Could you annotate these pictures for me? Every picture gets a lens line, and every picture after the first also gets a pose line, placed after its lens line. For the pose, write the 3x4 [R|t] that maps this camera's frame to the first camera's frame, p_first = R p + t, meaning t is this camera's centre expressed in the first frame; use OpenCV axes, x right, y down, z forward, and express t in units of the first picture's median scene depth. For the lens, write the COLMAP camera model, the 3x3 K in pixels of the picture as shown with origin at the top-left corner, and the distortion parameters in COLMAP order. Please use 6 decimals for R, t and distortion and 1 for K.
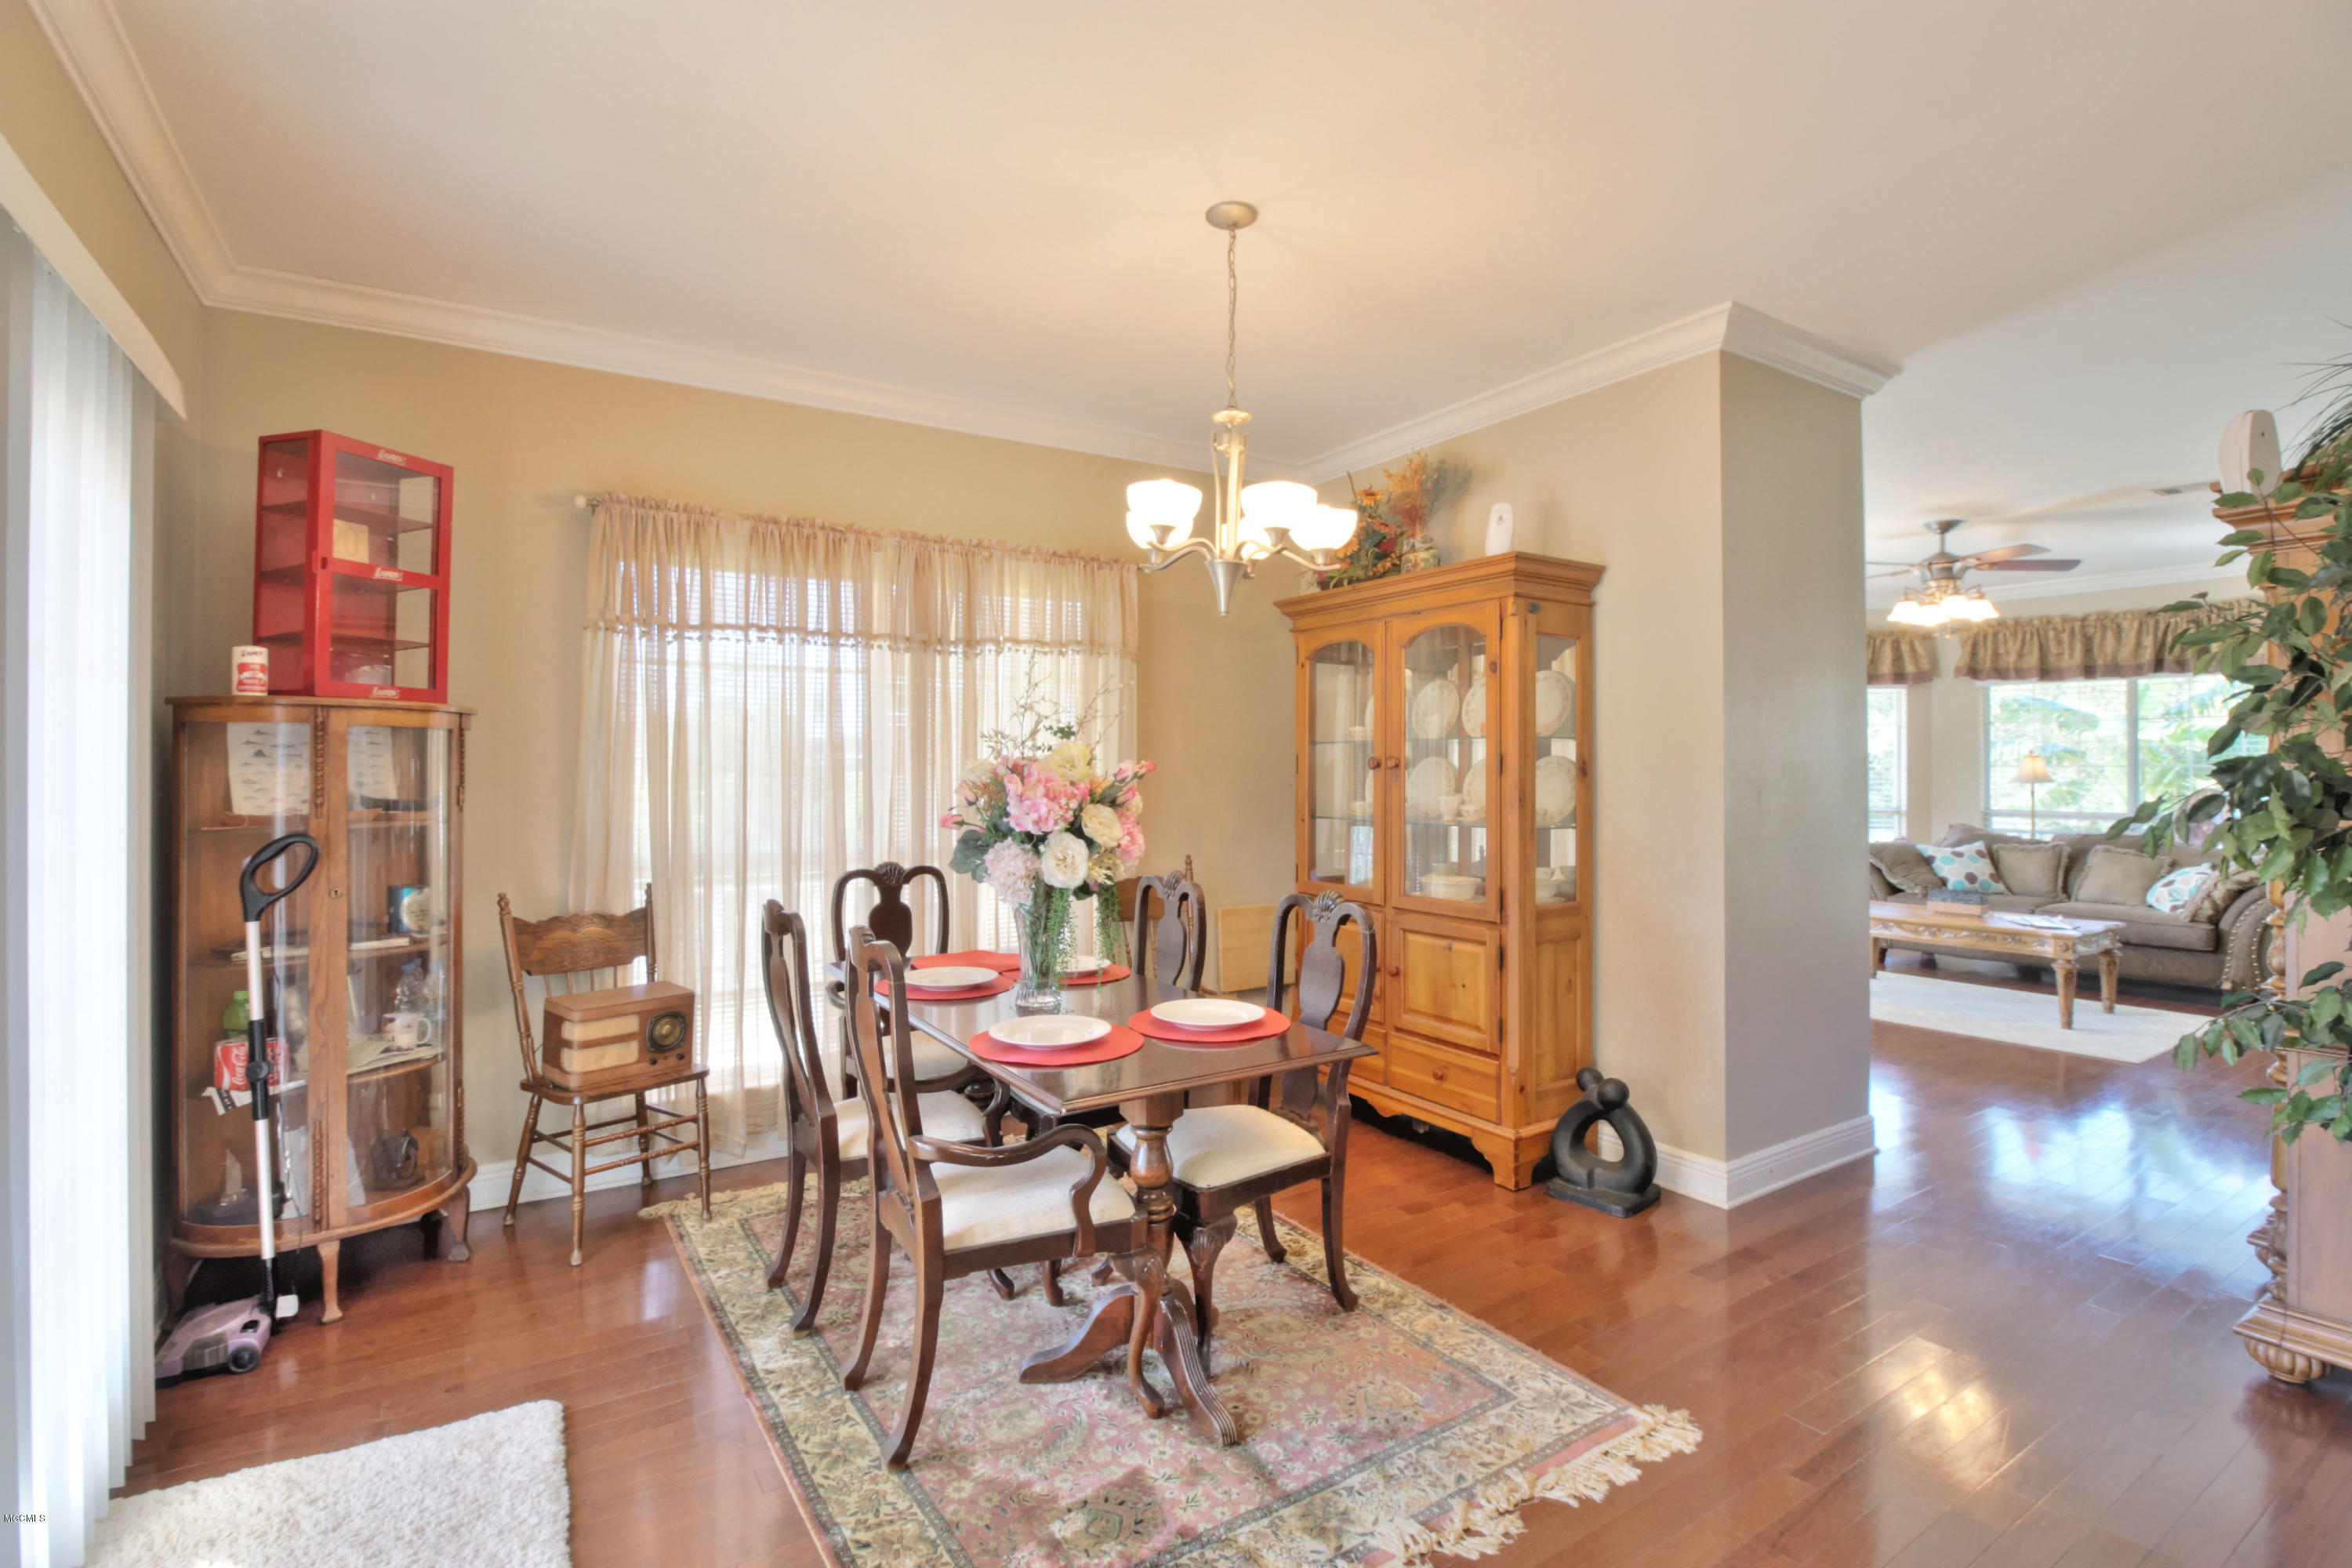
lens RADIAL K [[1093.6, 0, 1175.7], [0, 1093.6, 757.4], [0, 0, 1]] dist [0.000271, -0.014731]
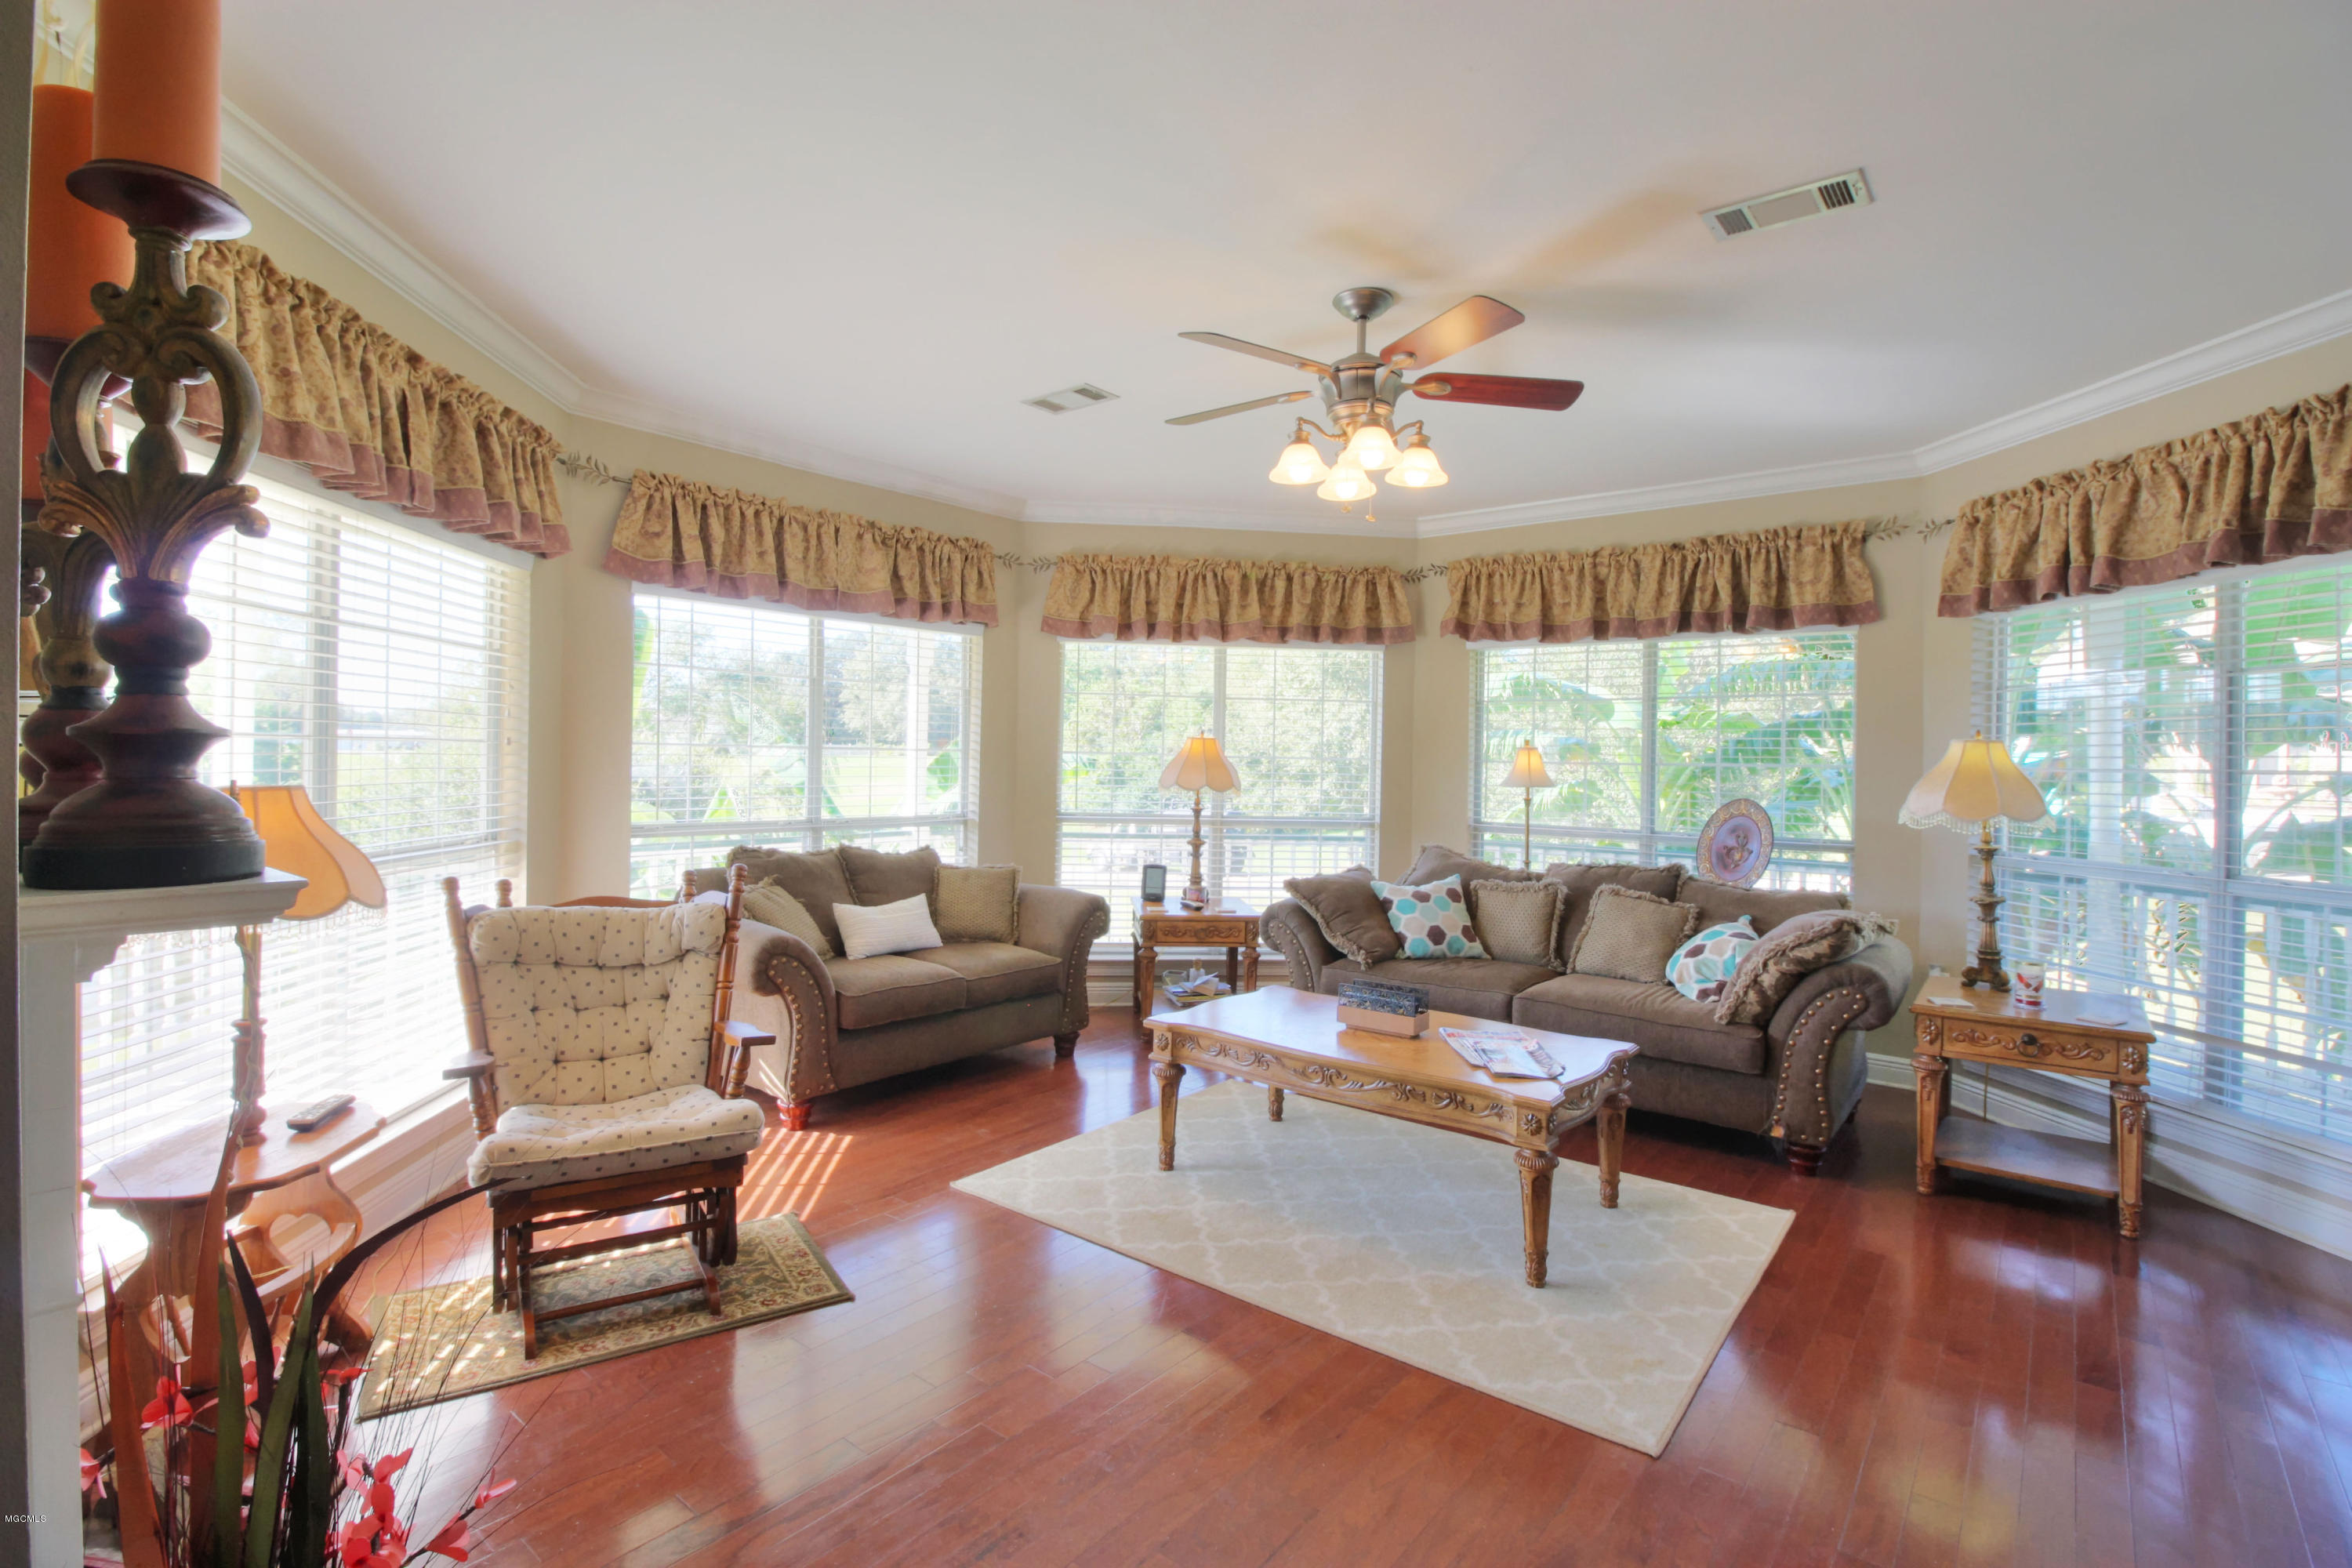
lens RADIAL K [[1093.6, 0, 1175.7], [0, 1093.6, 757.4], [0, 0, 1]] dist [0.000271, -0.014731]
pose [[0.948879, 0.015749, 0.315247, 0.370939], [-0.019260, 0.999782, 0.008025, 0.003397], [-0.315052, -0.013686, 0.948976, 0.427644]]
